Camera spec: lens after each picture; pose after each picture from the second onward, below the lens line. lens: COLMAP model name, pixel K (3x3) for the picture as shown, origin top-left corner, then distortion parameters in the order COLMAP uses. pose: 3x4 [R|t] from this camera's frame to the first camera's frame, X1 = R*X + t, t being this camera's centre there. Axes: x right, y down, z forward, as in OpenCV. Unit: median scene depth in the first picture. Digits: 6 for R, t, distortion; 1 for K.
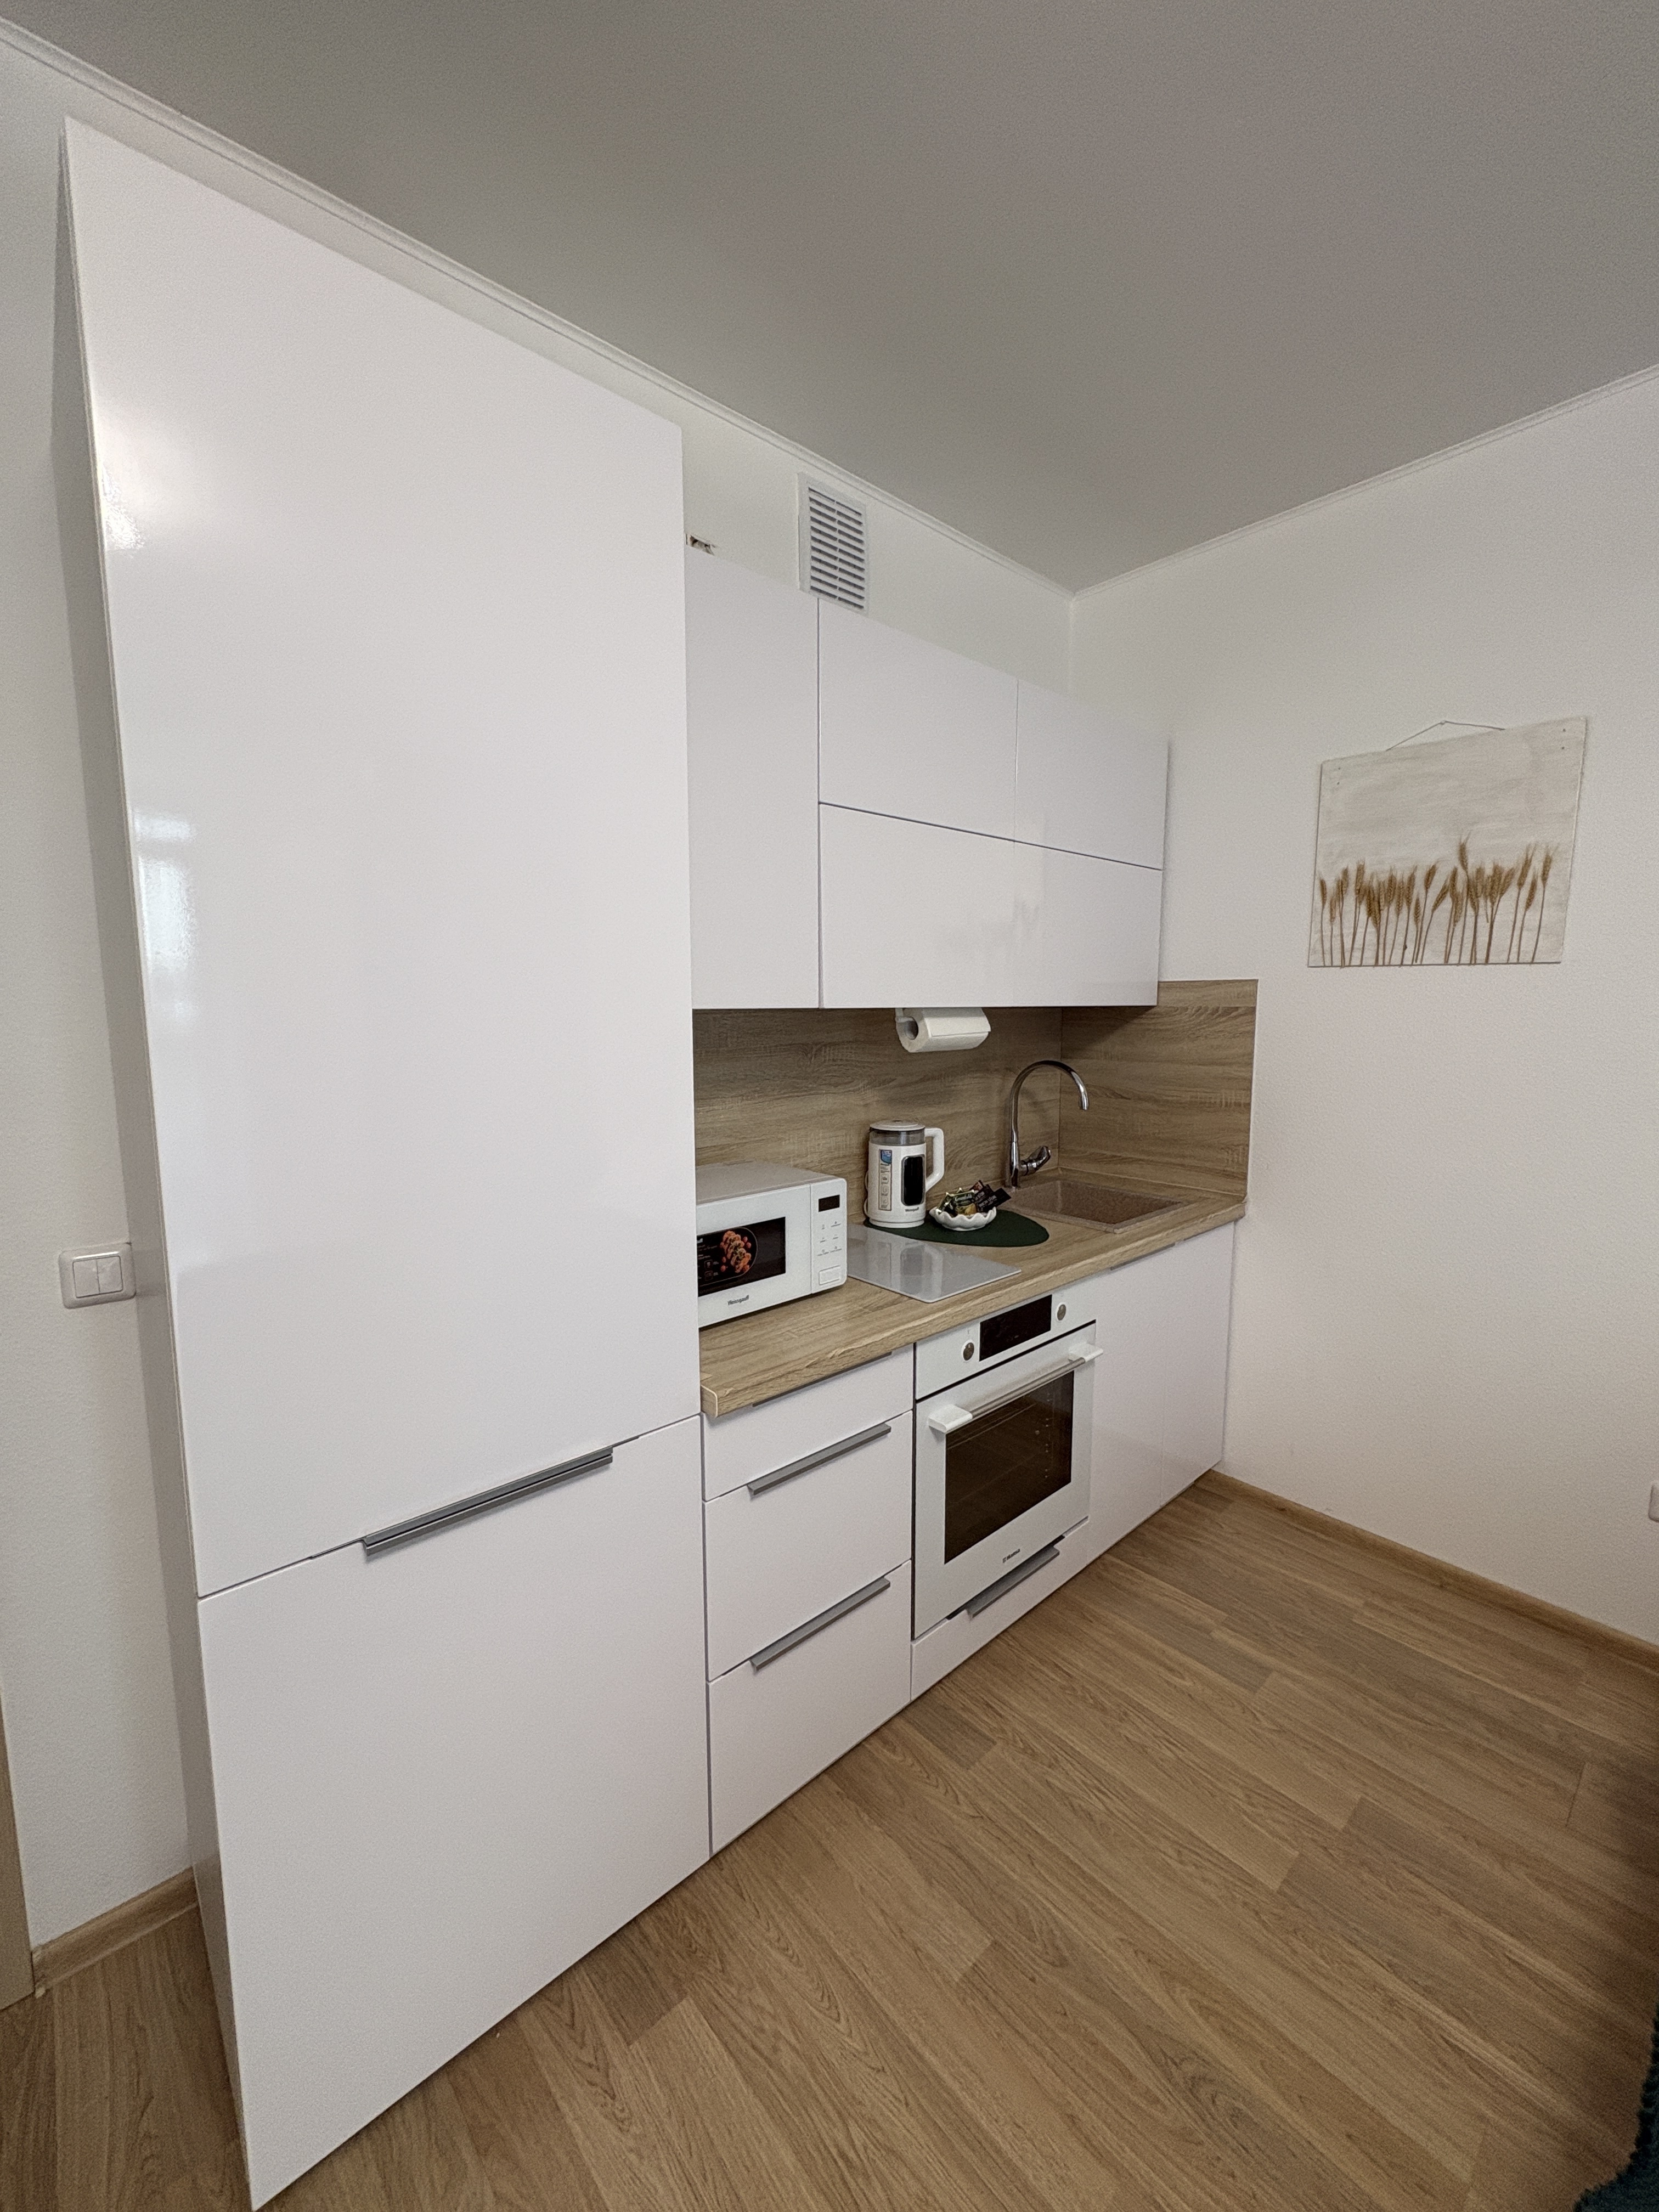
lens RADIAL K [[884.8, 0, 829.5], [0, 884.8, 1110.5], [0, 0, 1]] dist [0.001395, 0.000902]
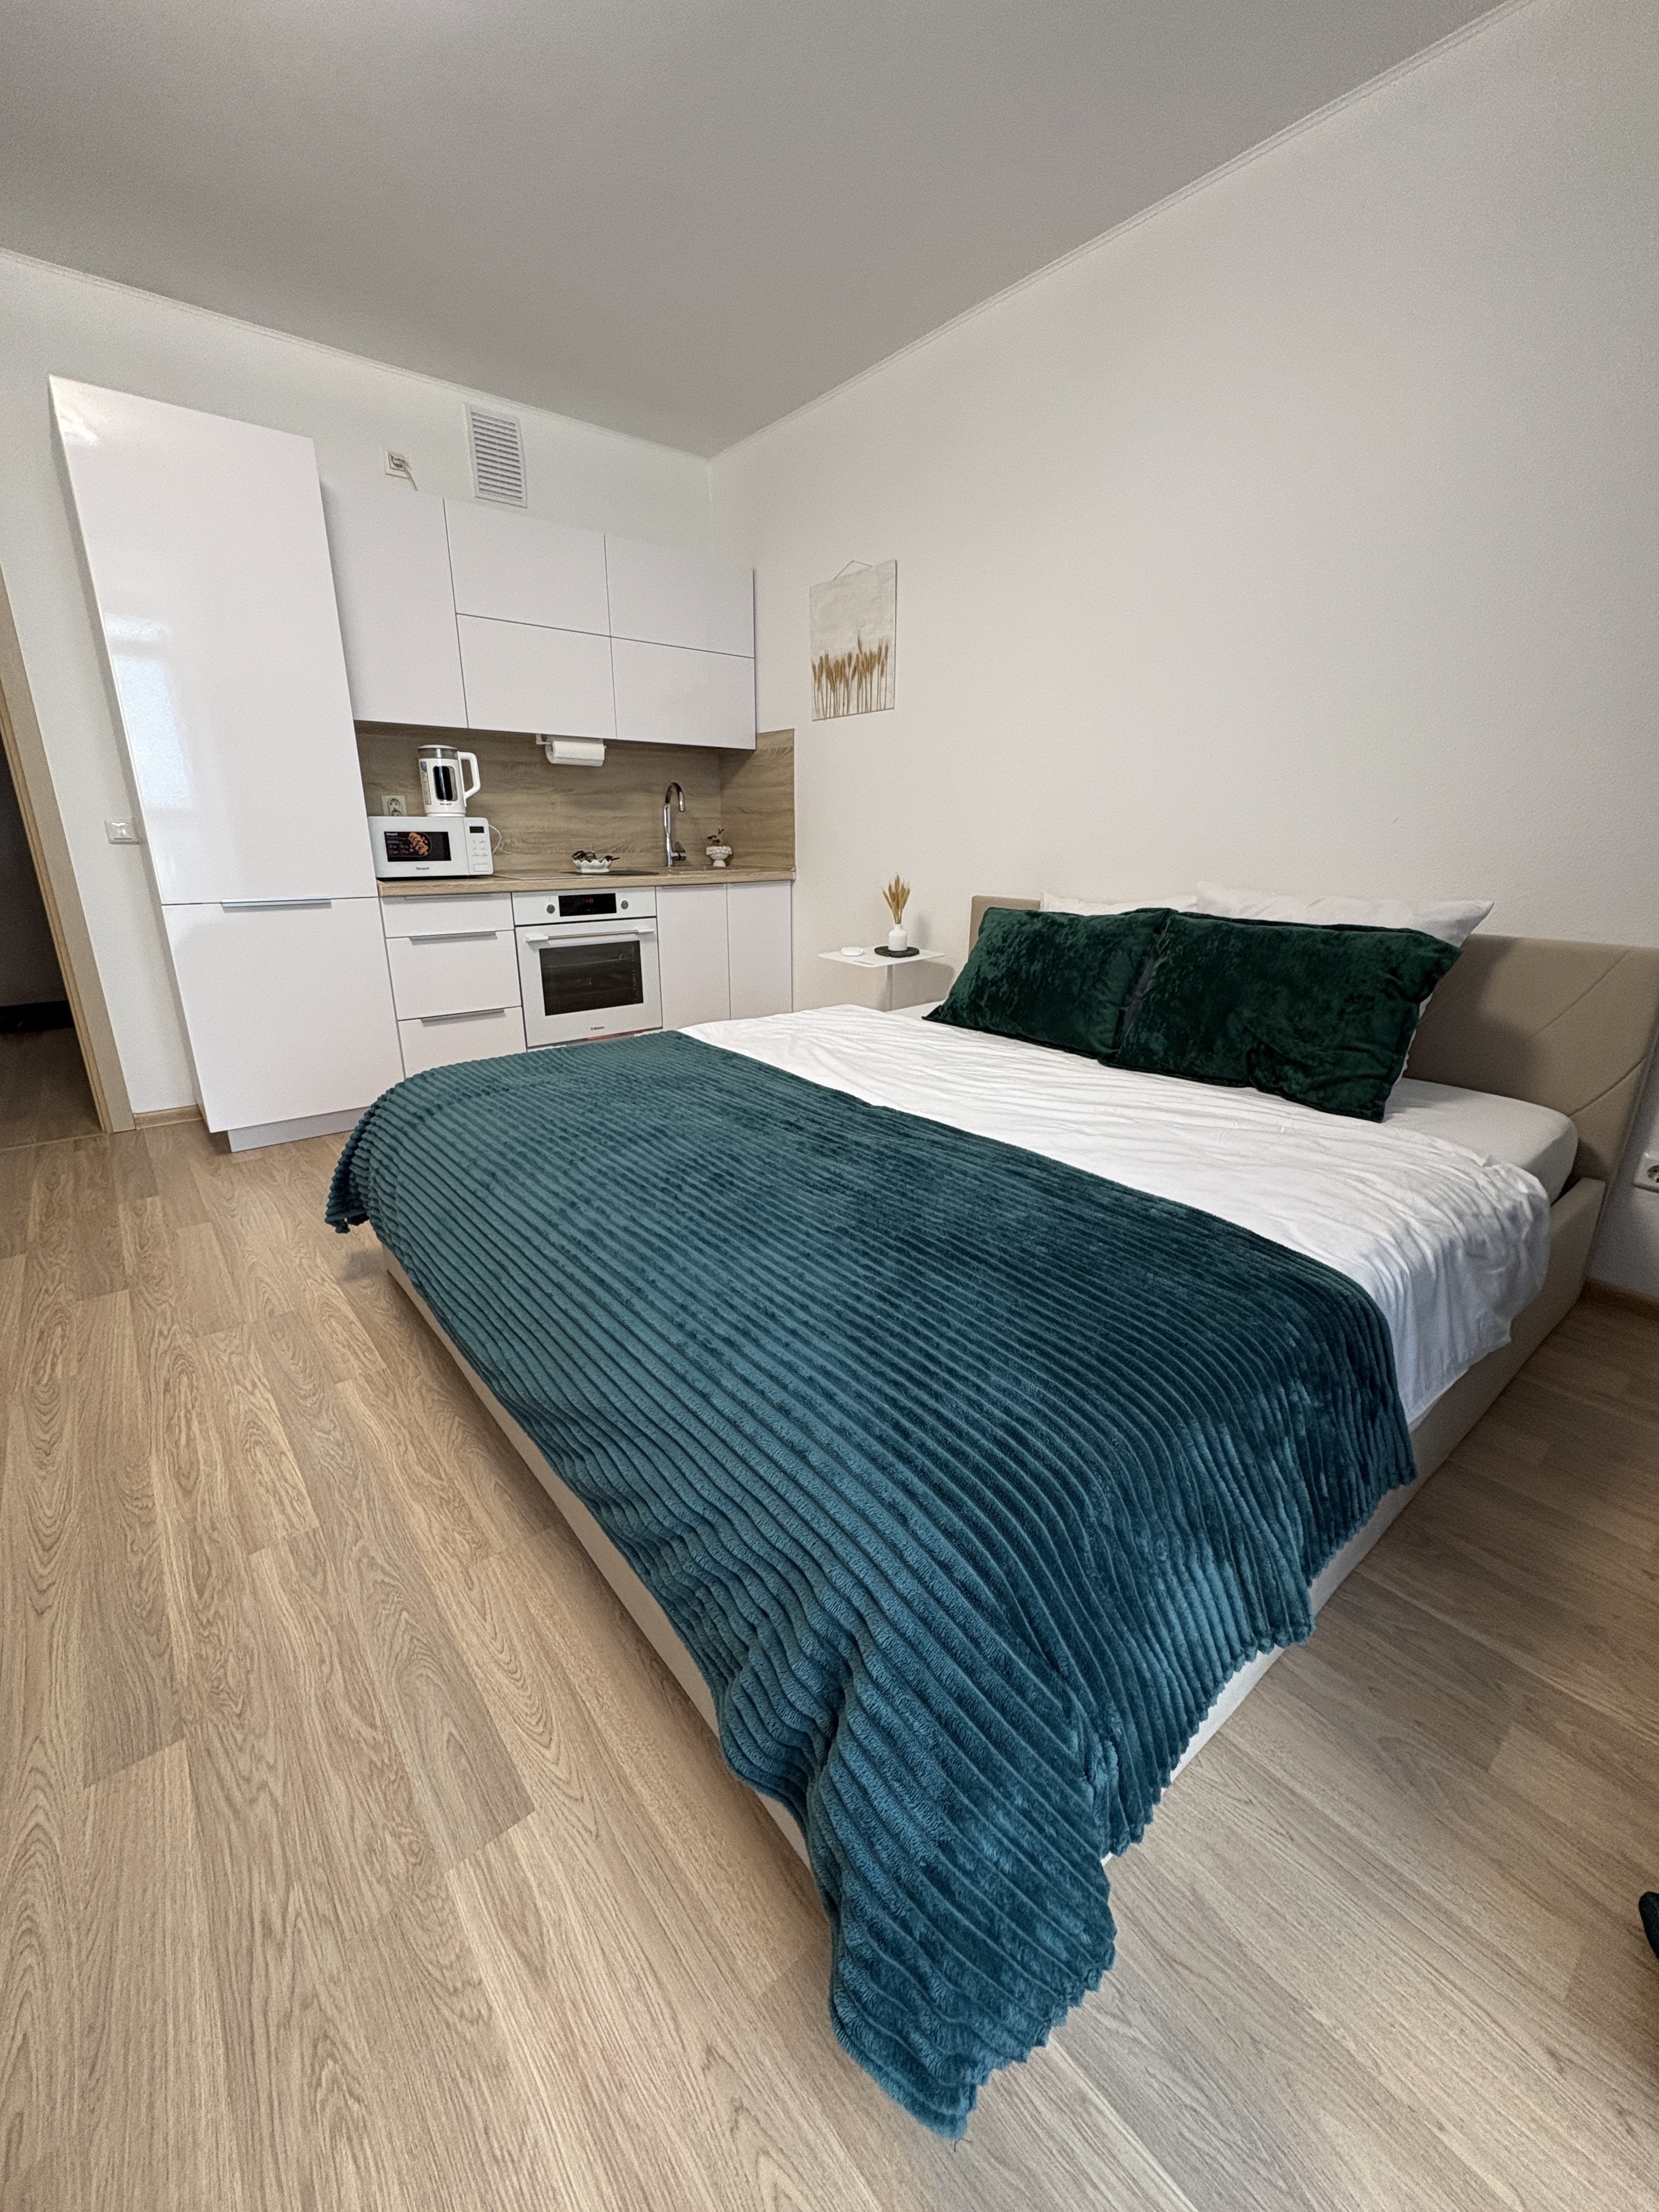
lens RADIAL K [[884.8, 0, 834.9], [0, 884.8, 1112.7], [0, 0, 1]] dist [0.001395, 0.000902]
pose [[0.998959, 0.024345, -0.038583, 0.743825], [-0.016773, 0.982472, 0.185657, 0.286393], [0.042427, -0.184816, 0.981857, -0.865235]]
